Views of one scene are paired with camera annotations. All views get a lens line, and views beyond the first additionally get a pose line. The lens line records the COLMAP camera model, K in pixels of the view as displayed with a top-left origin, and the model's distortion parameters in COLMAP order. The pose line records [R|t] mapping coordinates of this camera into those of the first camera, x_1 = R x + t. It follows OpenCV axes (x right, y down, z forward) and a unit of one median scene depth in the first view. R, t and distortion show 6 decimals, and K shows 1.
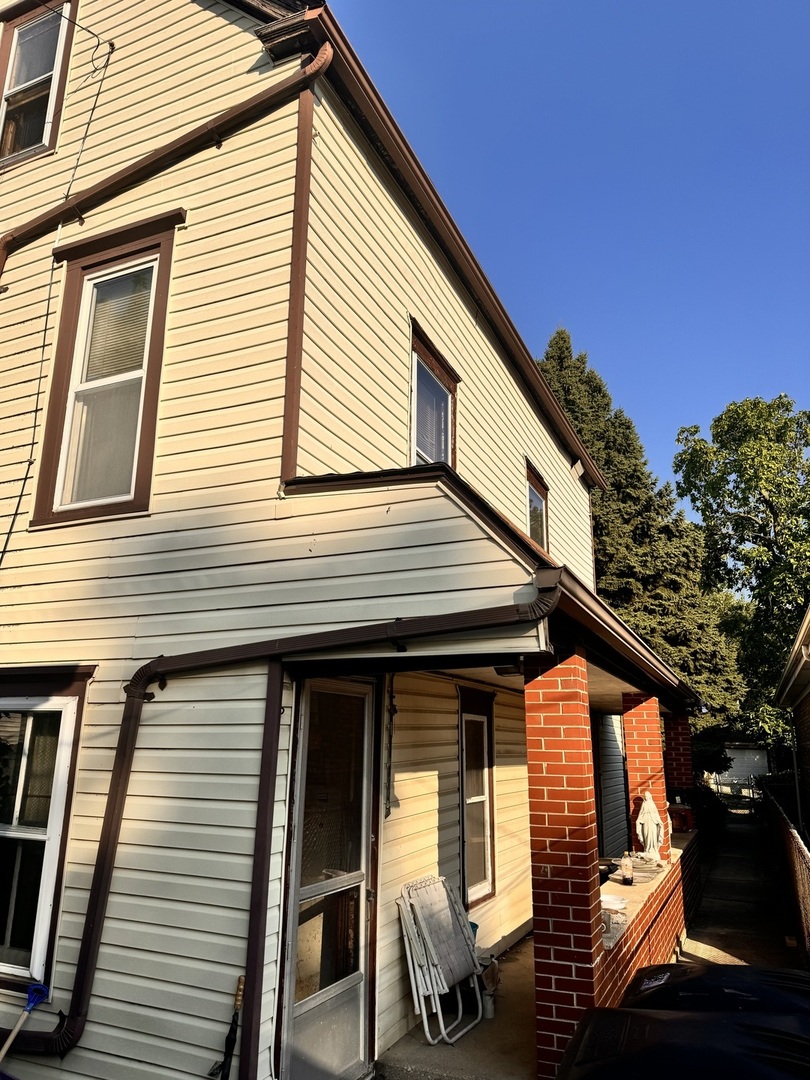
lens RADIAL K [[749.9, 0, 408.0], [0, 749.9, 518.8], [0, 0, 1]] dist [-0.005026, -0.003231]
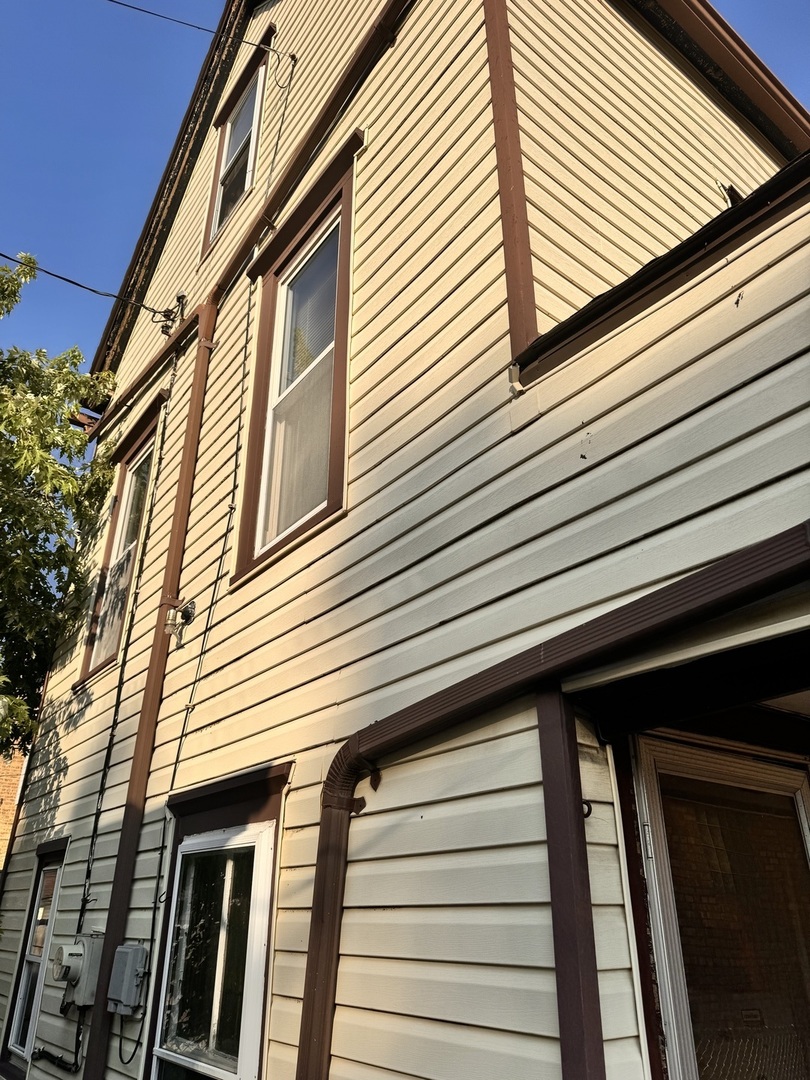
lens RADIAL K [[749.1, 0, 405.0], [0, 749.1, 540.0], [0, 0, 1]] dist [0.081370, -0.098459]
pose [[0.872889, -0.222295, -0.434339, -0.030732], [0.145036, 0.968162, -0.204028, 0.166226], [0.465864, 0.115099, 0.877338, 0.505130]]
